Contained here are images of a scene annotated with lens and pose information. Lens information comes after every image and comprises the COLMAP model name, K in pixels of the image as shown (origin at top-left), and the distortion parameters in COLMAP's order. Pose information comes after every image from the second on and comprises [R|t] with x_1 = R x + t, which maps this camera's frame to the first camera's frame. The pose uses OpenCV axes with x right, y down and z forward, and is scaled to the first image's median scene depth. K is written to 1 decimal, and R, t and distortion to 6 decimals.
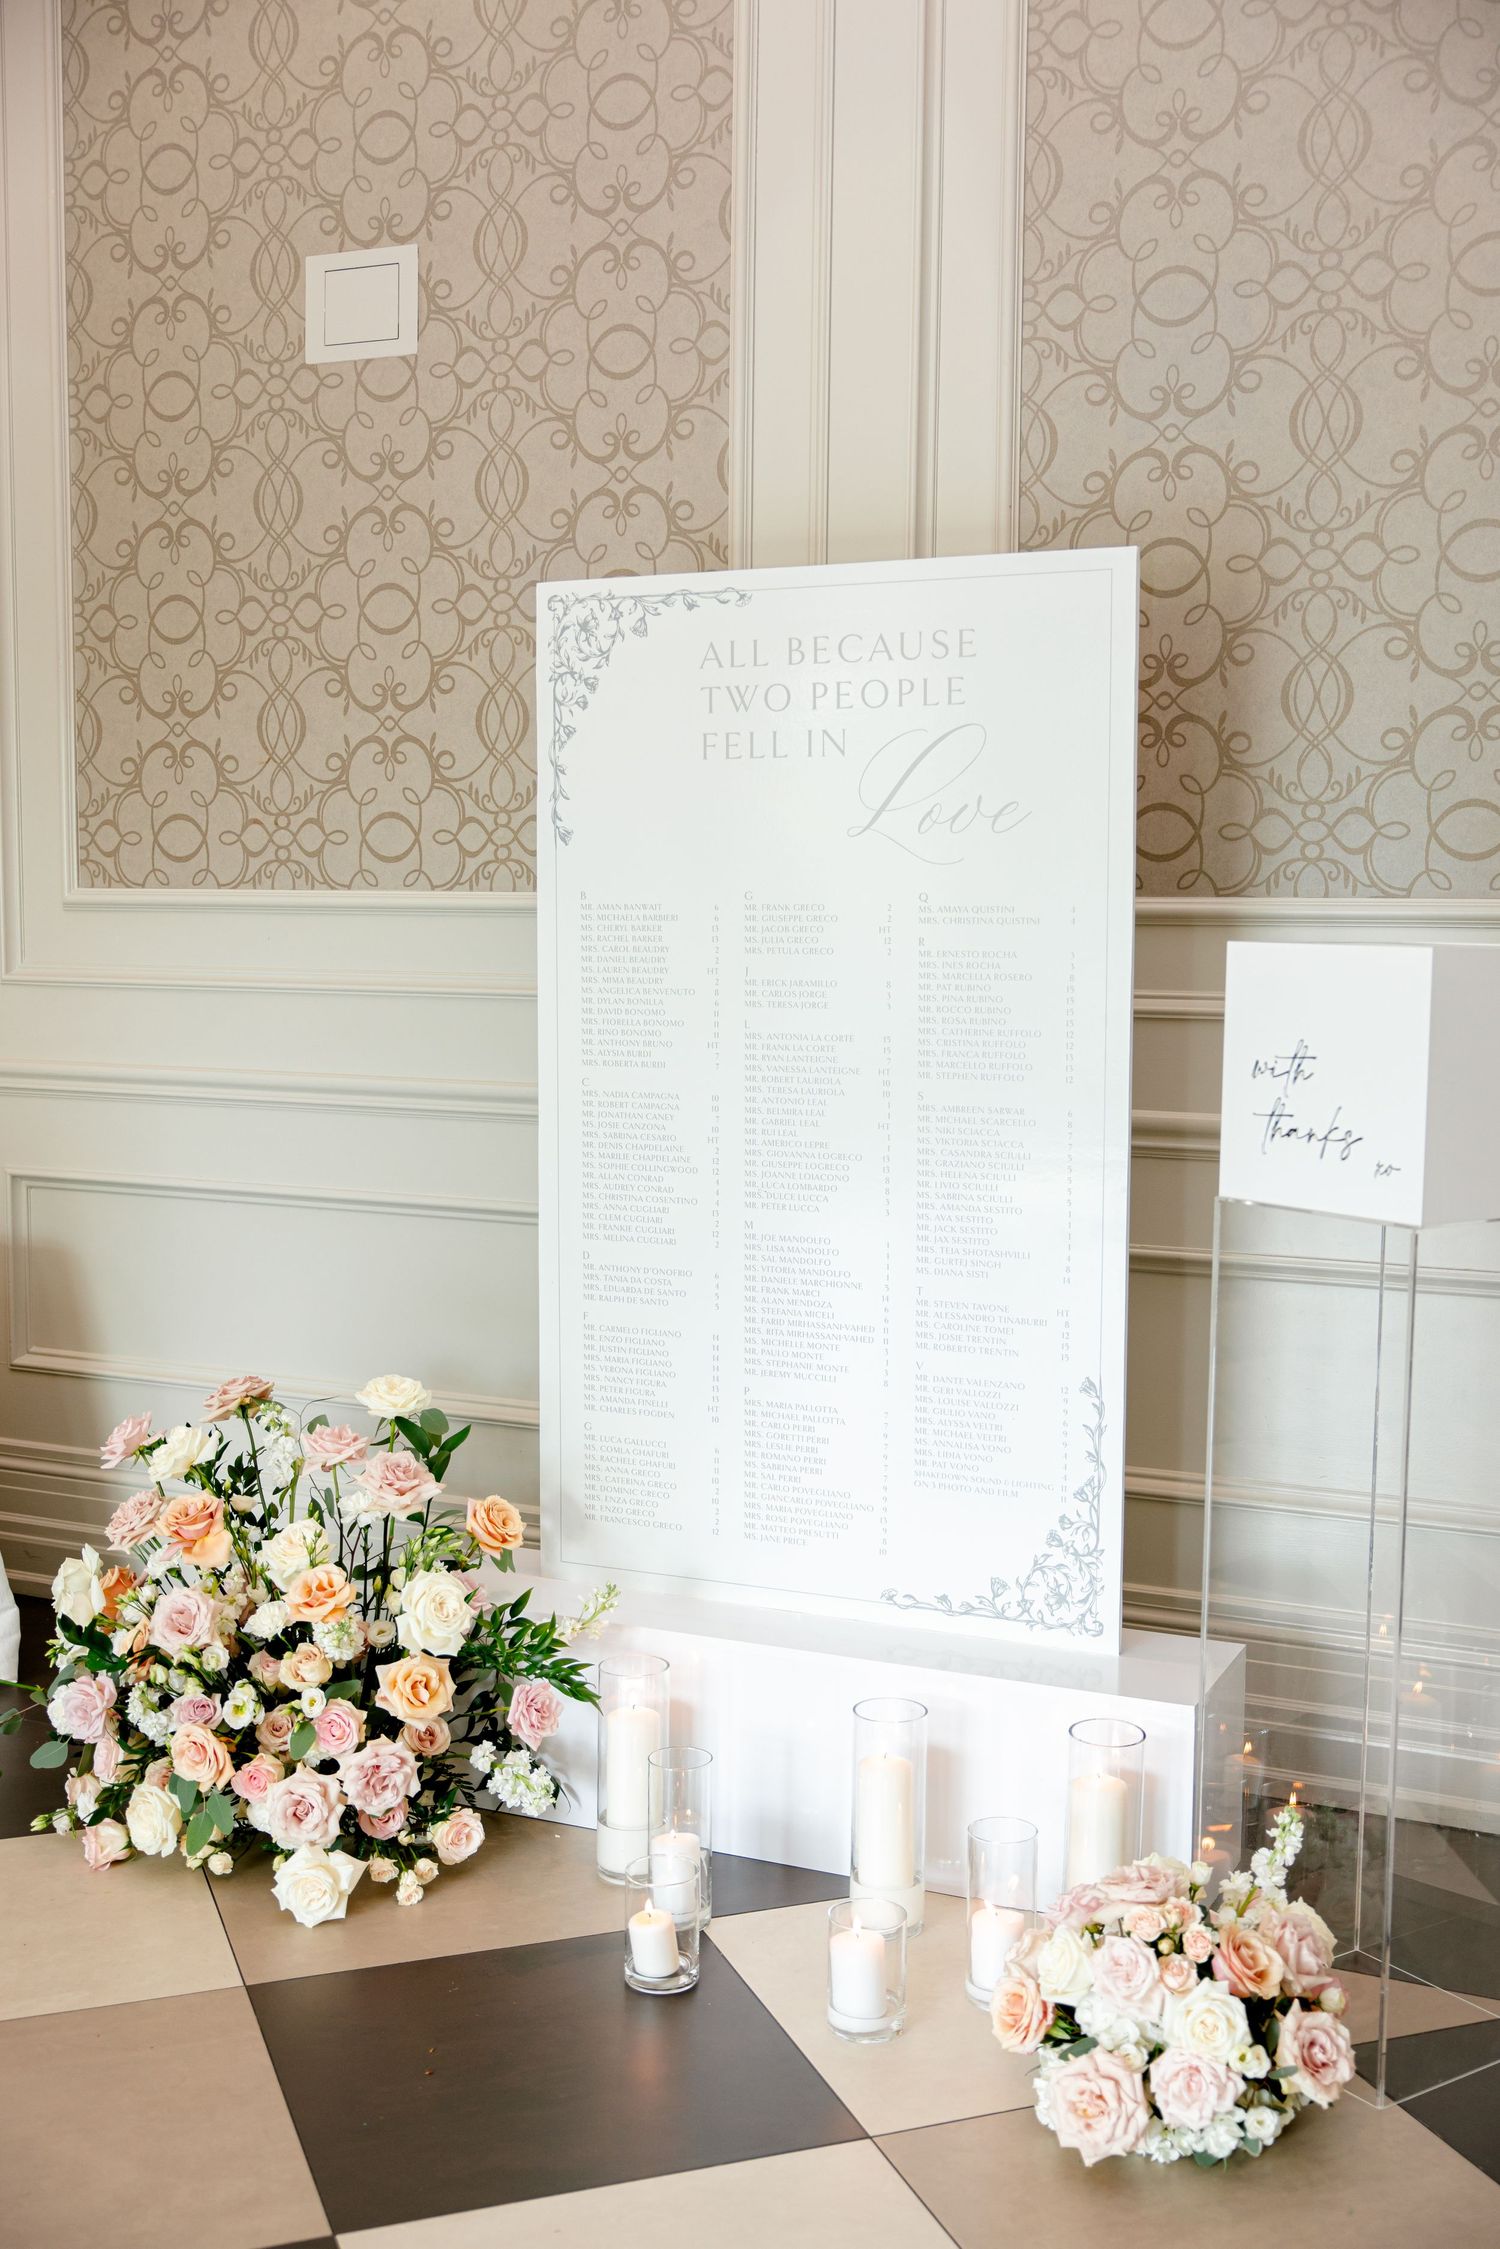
lens RADIAL K [[2305.5, 0, 749.9], [0, 2305.5, 1121.1], [0, 0, 1]] dist [0.004575, 0.000000]
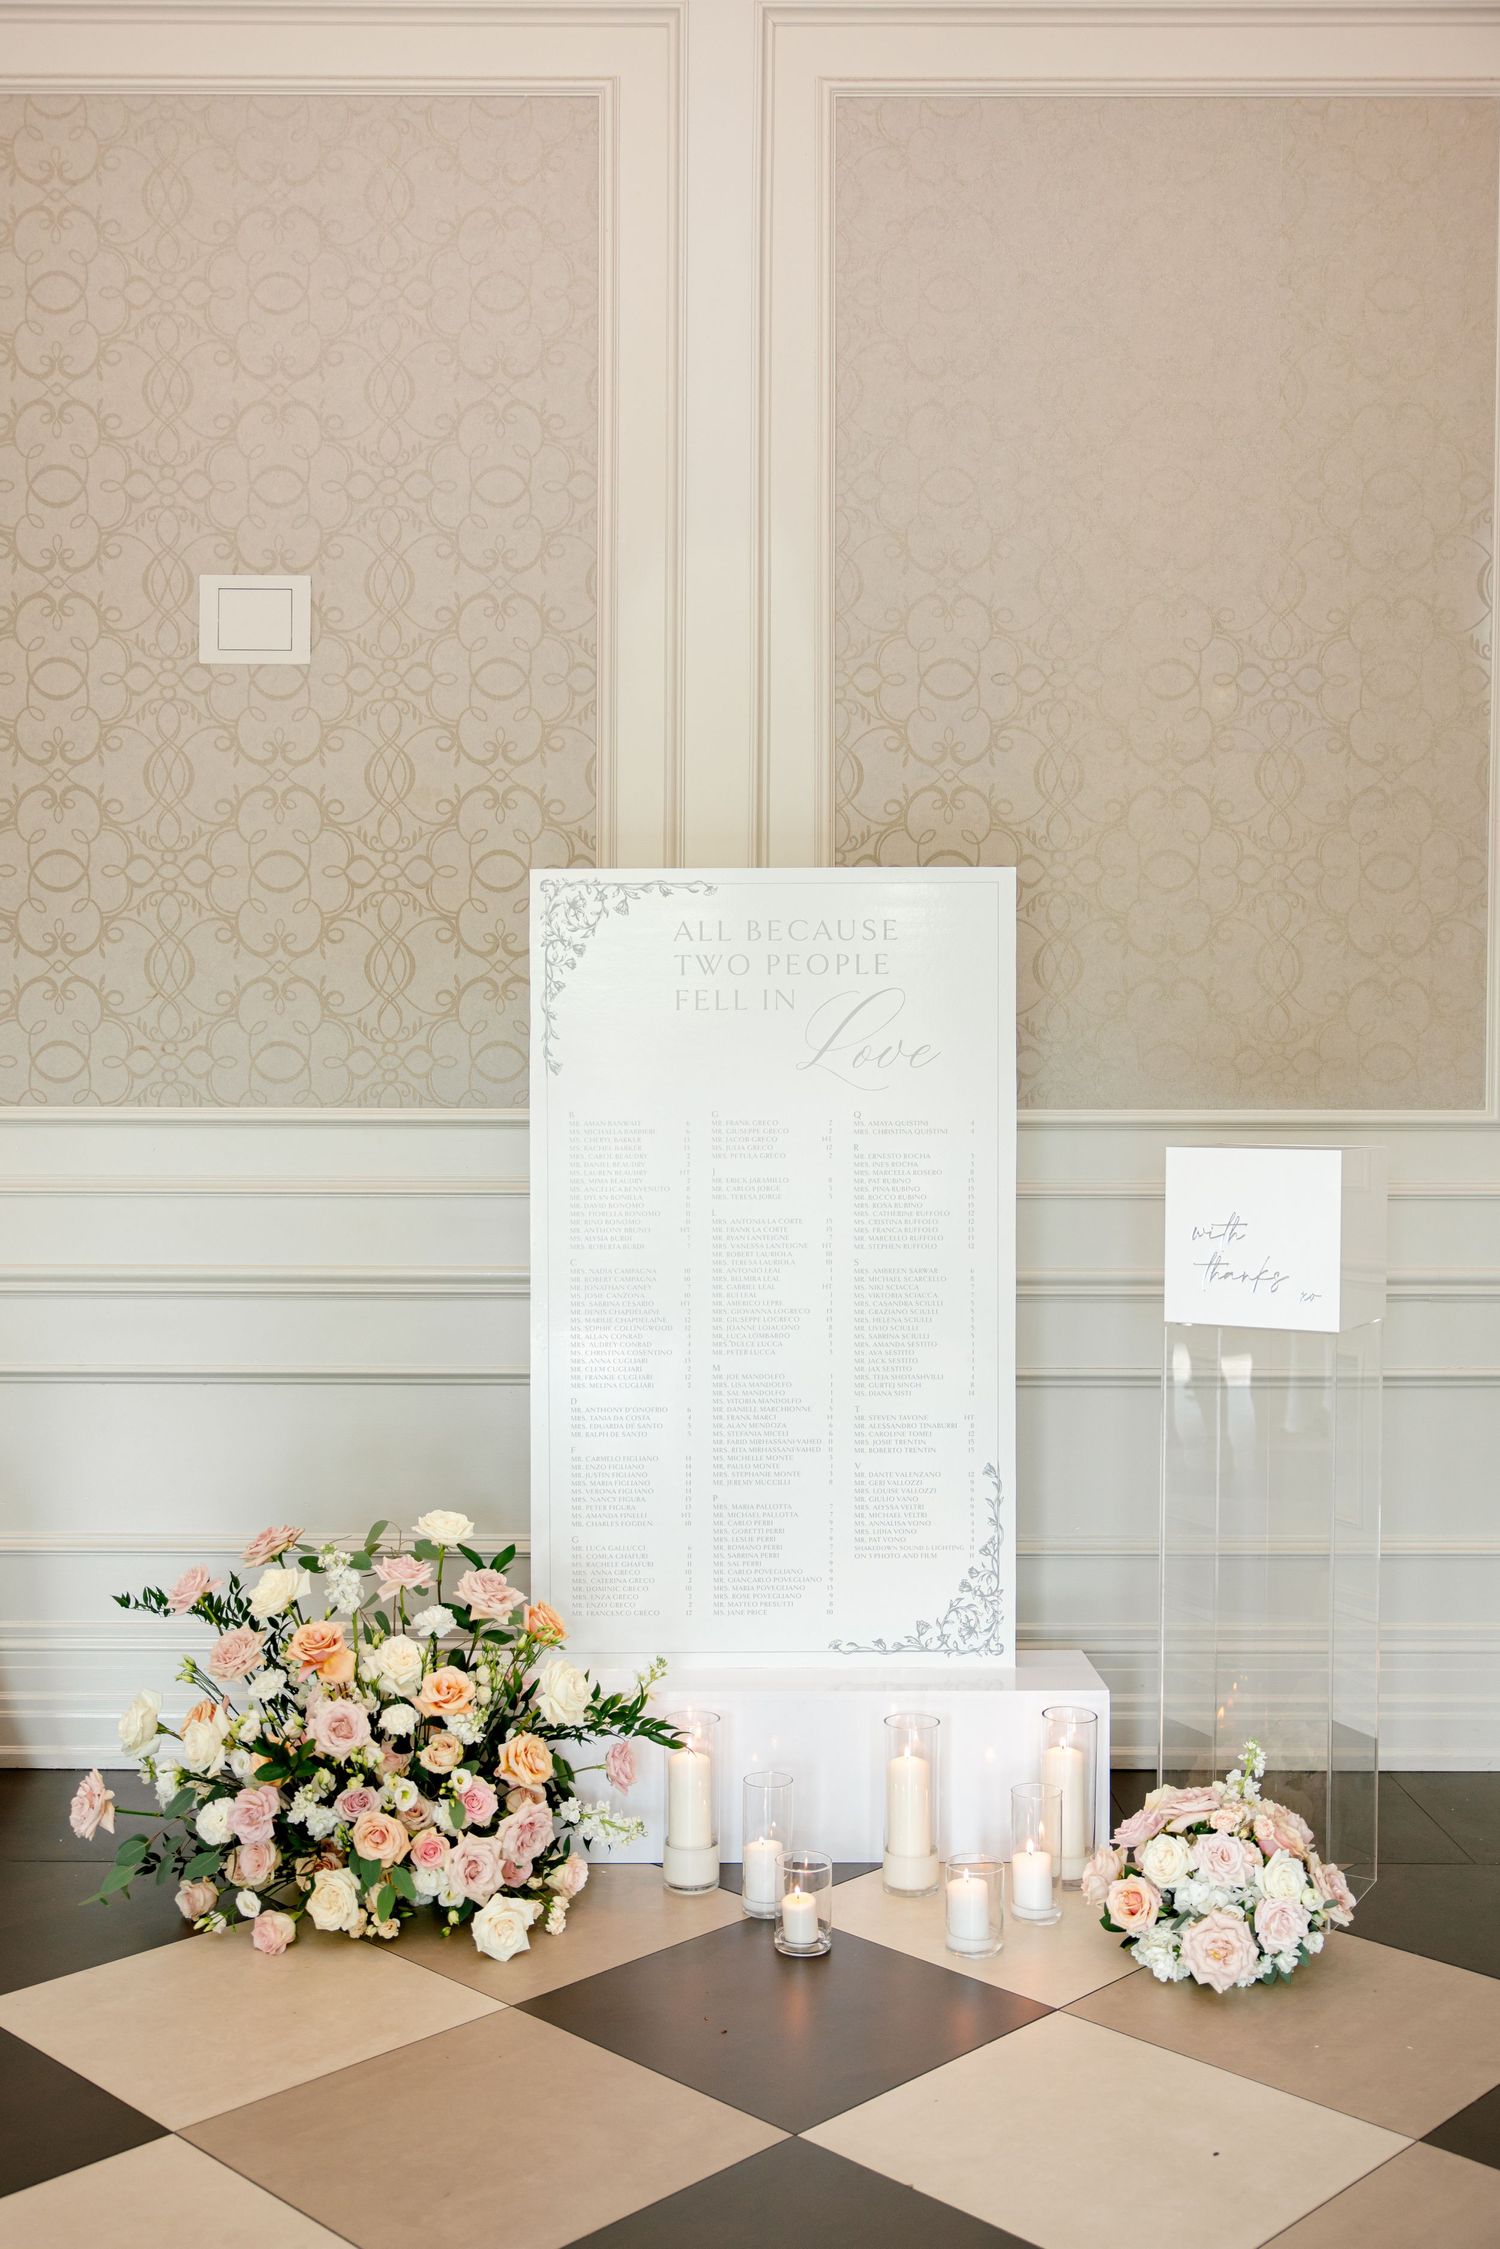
lens RADIAL K [[2109.7, 0, 751.5], [0, 2109.7, 1126.3], [0, 0, 1]] dist [0.001745, 0.000000]
pose [[0.916992, -0.014793, 0.398632, -0.434528], [0.043925, 0.996980, -0.064046, -0.012801], [-0.396480, 0.076239, 0.914872, -0.095064]]
